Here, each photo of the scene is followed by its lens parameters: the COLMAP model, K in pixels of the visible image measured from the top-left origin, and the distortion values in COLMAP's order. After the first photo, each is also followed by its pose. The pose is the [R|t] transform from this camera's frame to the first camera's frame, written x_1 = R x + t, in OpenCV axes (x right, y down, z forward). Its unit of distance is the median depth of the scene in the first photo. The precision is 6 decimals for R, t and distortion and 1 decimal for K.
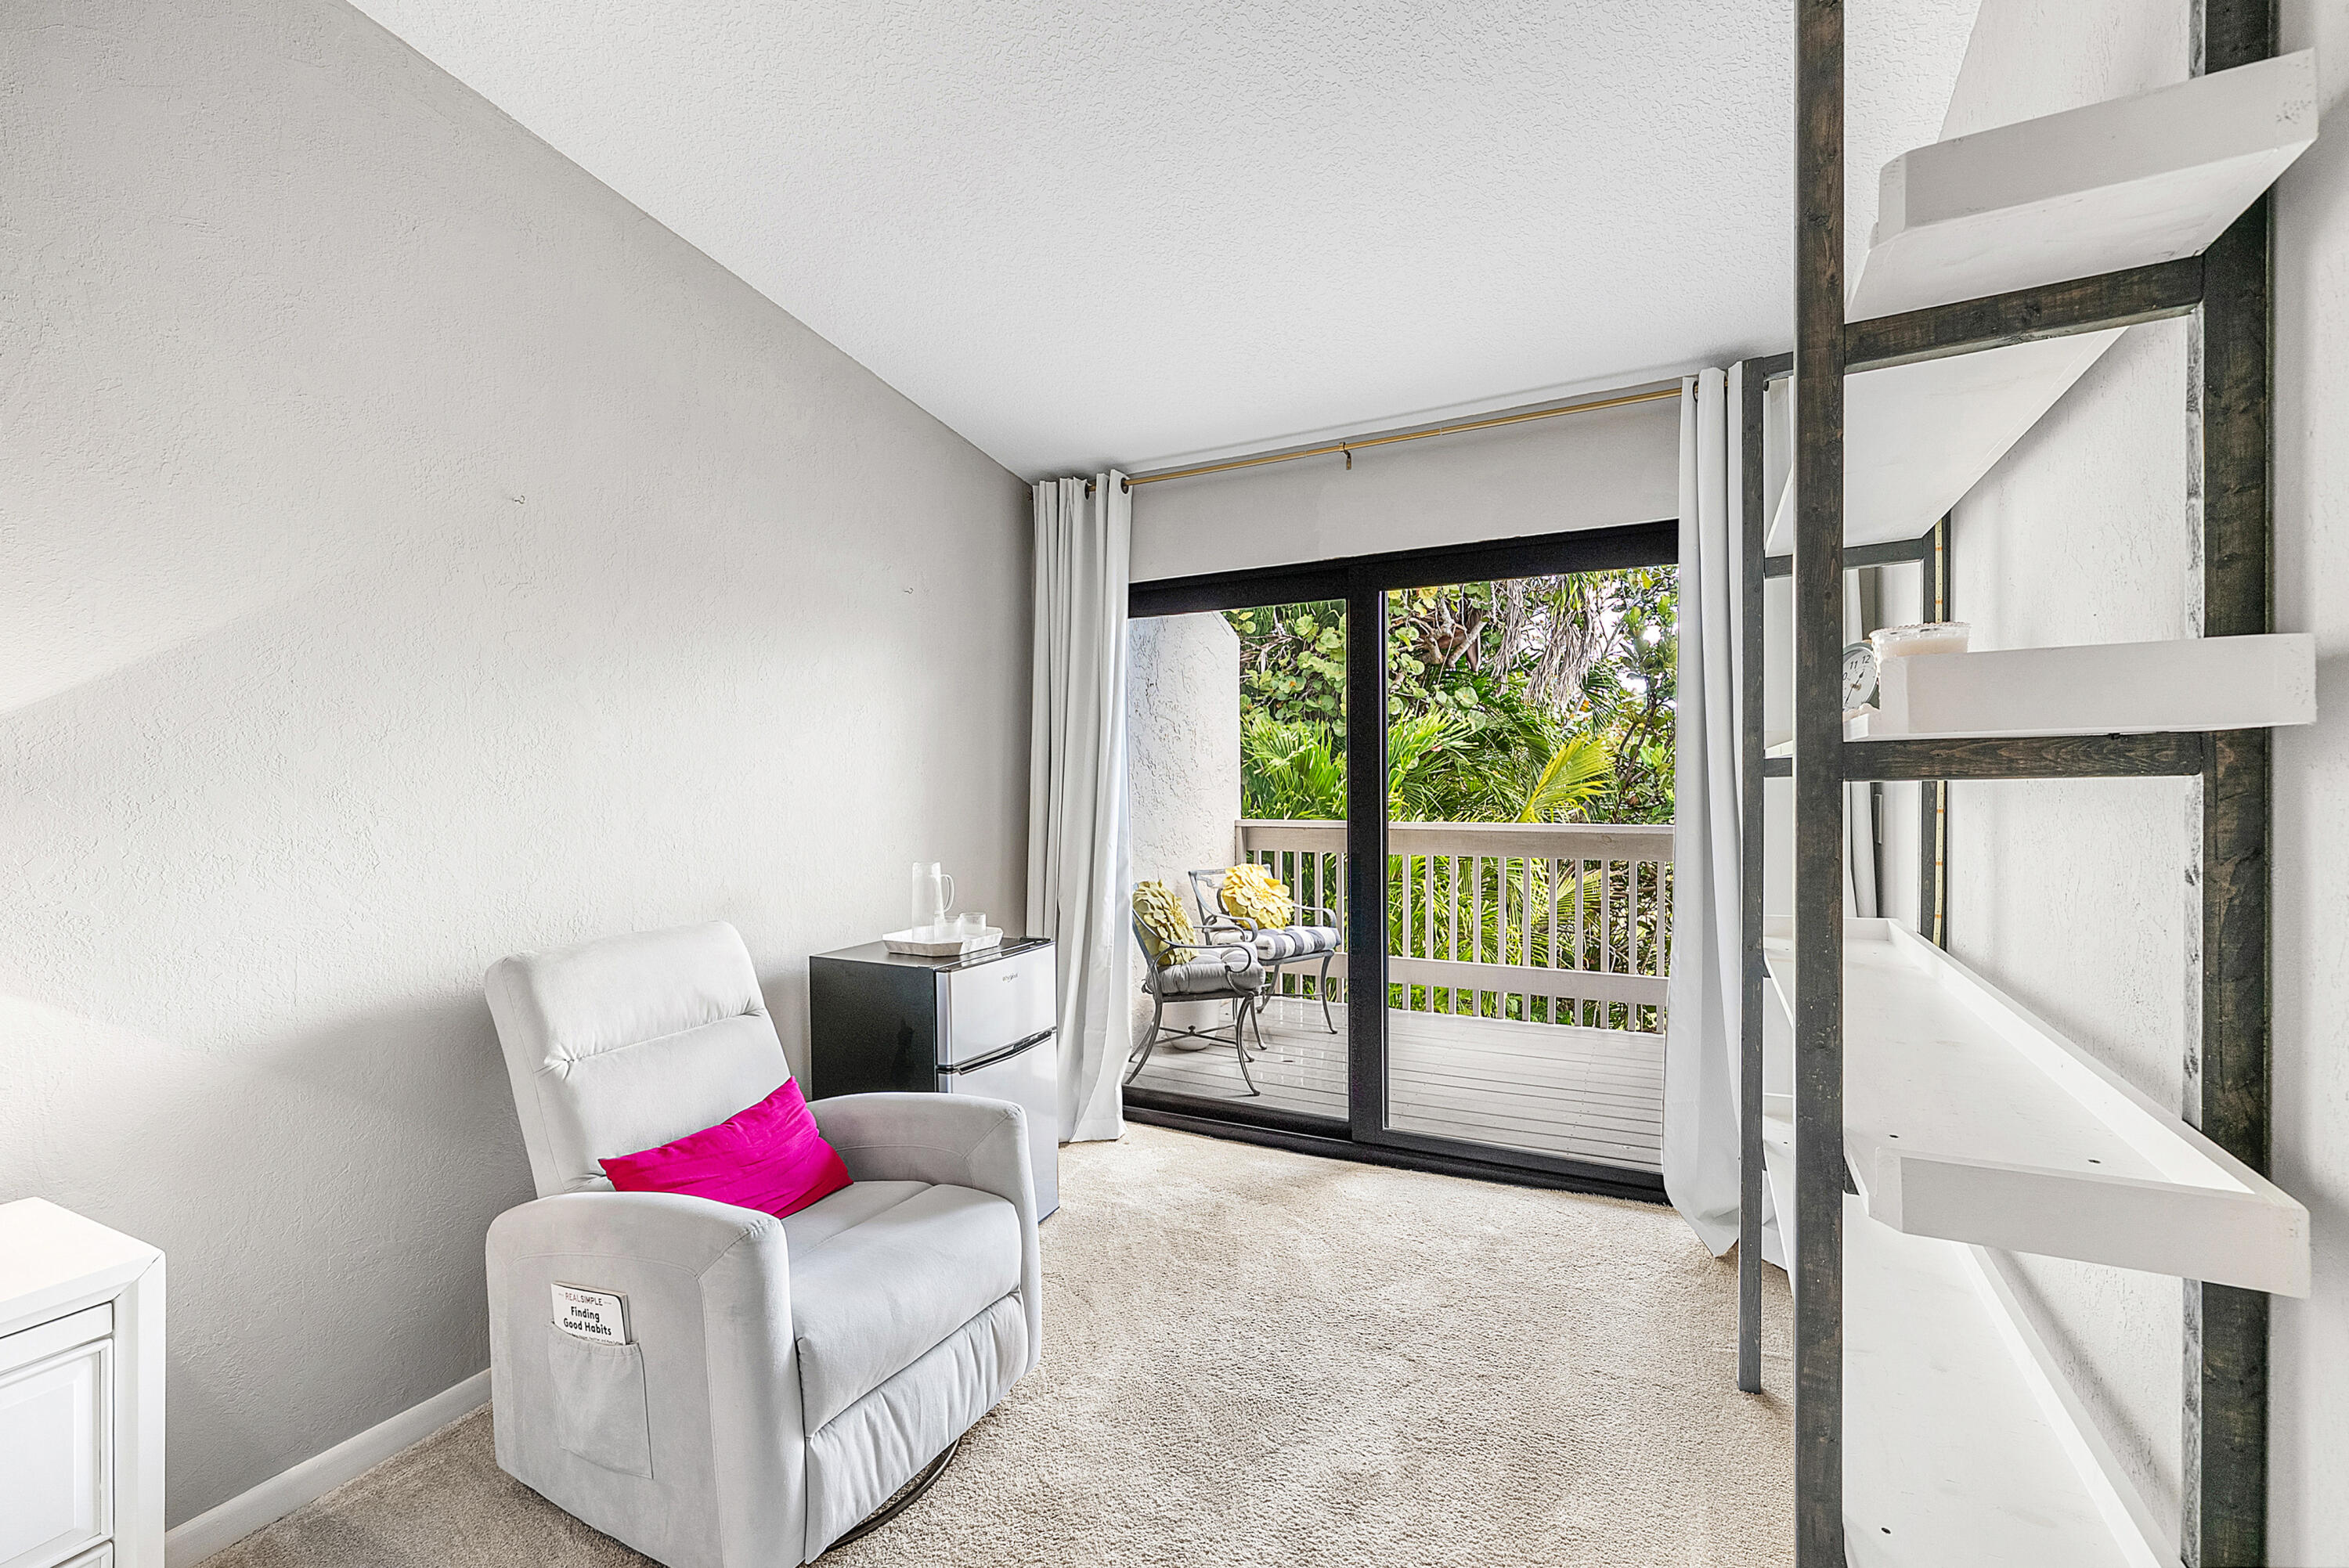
lens RADIAL K [[961.0, 0, 1173.6], [0, 961.0, 777.4], [0, 0, 1]] dist [0.001340, -0.000083]
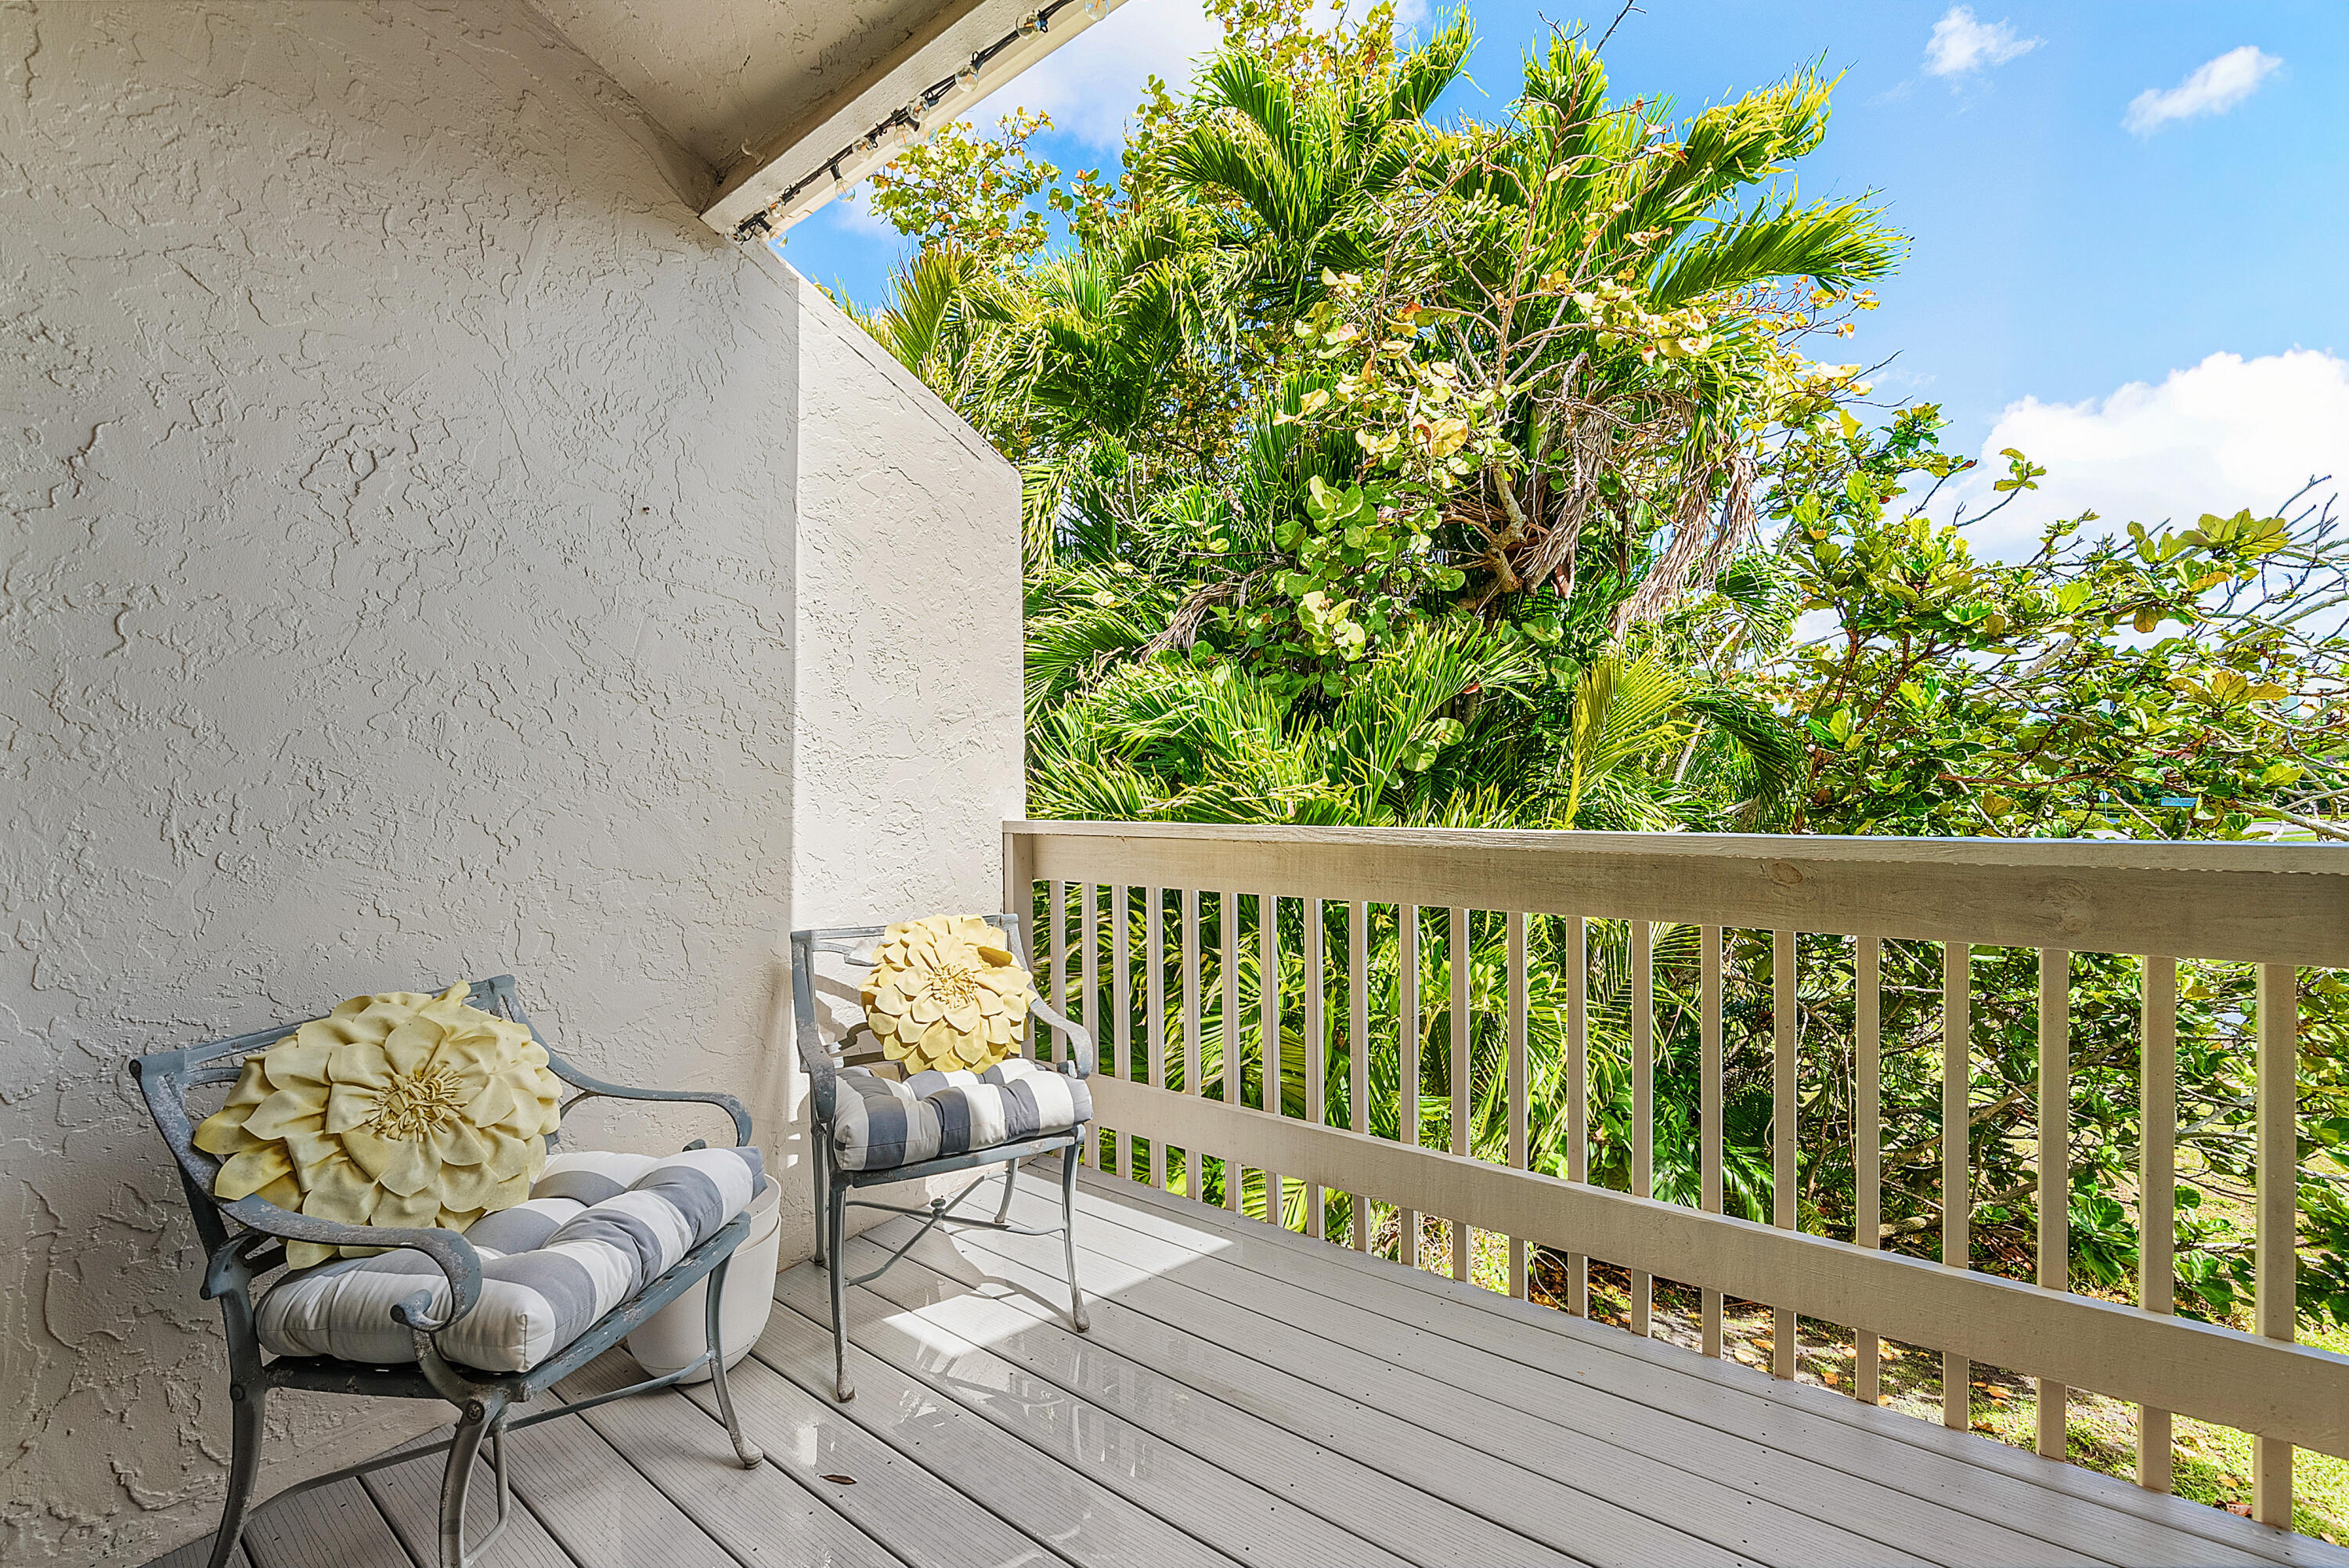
lens RADIAL K [[943.7, 0, 1173.8], [0, 943.7, 785.2], [0, 0, 1]] dist [-0.002138, -0.000318]
pose [[0.989203, -0.006686, -0.146398, 0.309963], [0.007033, 0.999974, 0.001849, 0.032888], [0.146382, -0.002859, 0.989224, 0.696321]]
